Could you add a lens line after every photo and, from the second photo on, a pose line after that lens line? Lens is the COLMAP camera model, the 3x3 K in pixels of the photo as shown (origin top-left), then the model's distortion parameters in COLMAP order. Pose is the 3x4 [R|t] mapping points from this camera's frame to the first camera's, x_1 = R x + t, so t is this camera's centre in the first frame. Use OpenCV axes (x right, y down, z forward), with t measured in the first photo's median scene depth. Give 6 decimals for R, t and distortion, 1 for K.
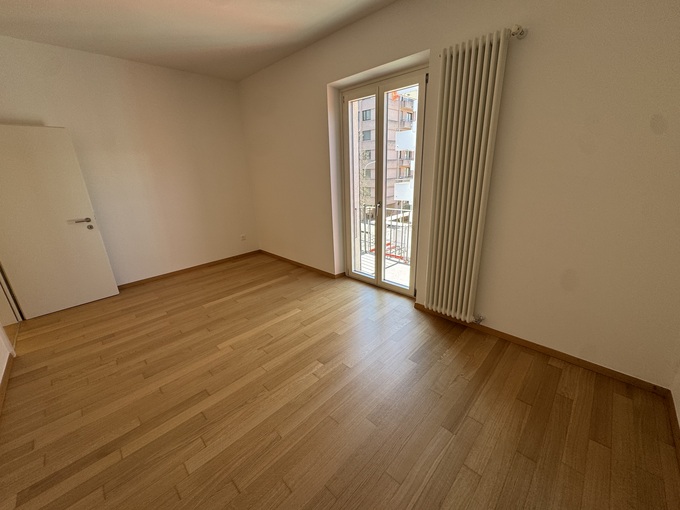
lens RADIAL K [[271.3, 0, 339.7], [0, 271.3, 255.0], [0, 0, 1]] dist [0.001617, 0.000209]
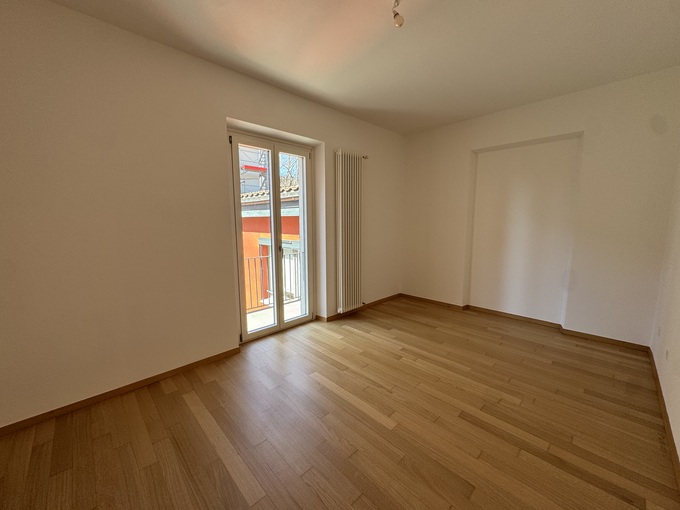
lens RADIAL K [[271.3, 0, 339.6], [0, 271.3, 255.7], [0, 0, 1]] dist [0.001617, 0.000209]
pose [[0.022053, -0.099861, 0.994757, -1.030234], [0.309527, 0.946793, 0.088184, -0.208073], [-0.950635, 0.305959, 0.051789, 0.844269]]
